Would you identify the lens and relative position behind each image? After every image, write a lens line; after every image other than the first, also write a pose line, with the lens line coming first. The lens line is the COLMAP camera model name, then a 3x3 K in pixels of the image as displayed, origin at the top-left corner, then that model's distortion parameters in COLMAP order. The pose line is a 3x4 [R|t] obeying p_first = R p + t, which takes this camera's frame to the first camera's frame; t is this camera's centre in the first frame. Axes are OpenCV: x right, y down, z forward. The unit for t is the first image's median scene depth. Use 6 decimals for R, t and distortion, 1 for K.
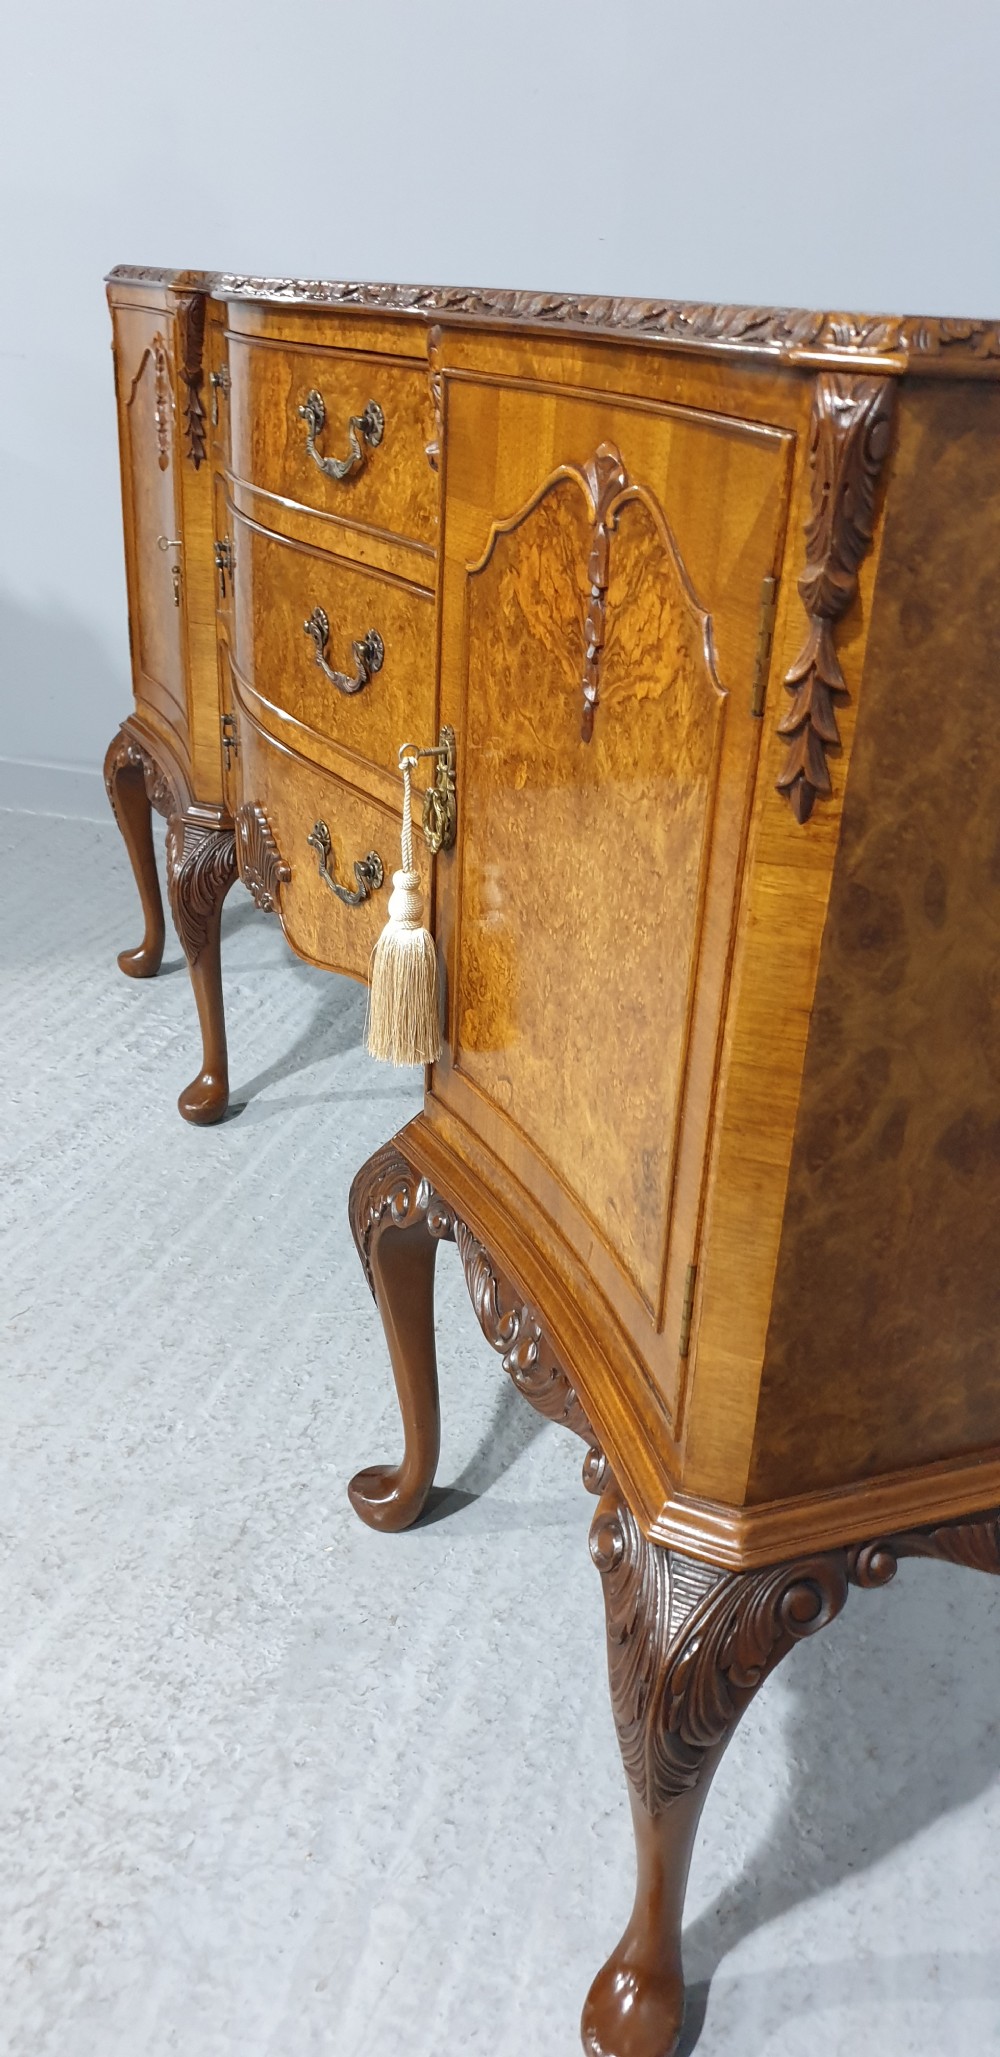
lens RADIAL K [[1599.4, 0, 526.0], [0, 1599.4, 1094.3], [0, 0, 1]] dist [0.123794, -0.270323]
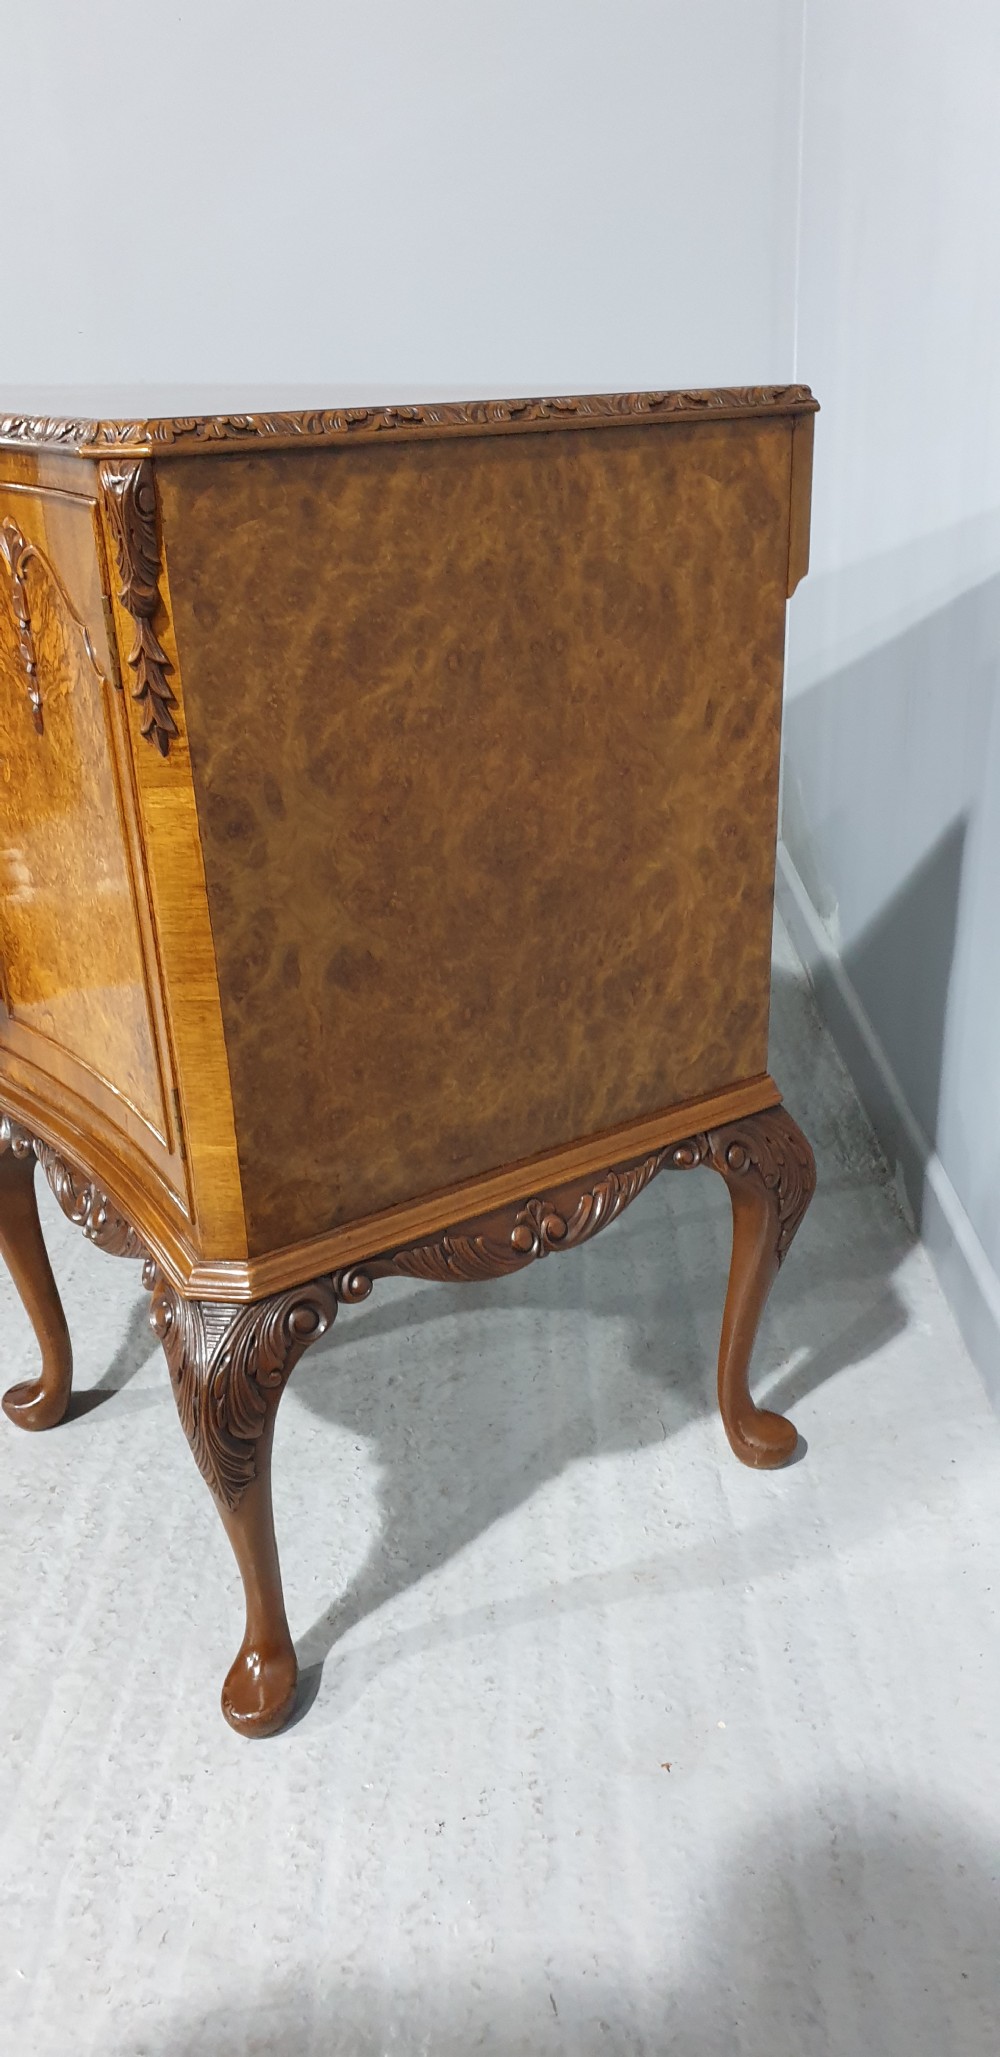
lens RADIAL K [[1519.3, 0, 472.7], [0, 1519.3, 1065.2], [0, 0, 1]] dist [0.186135, -0.496987]
pose [[0.967199, -0.174330, 0.184759, 0.107856], [0.179598, 0.983666, -0.012041, 0.142926], [-0.179642, 0.044829, 0.982710, -0.341638]]
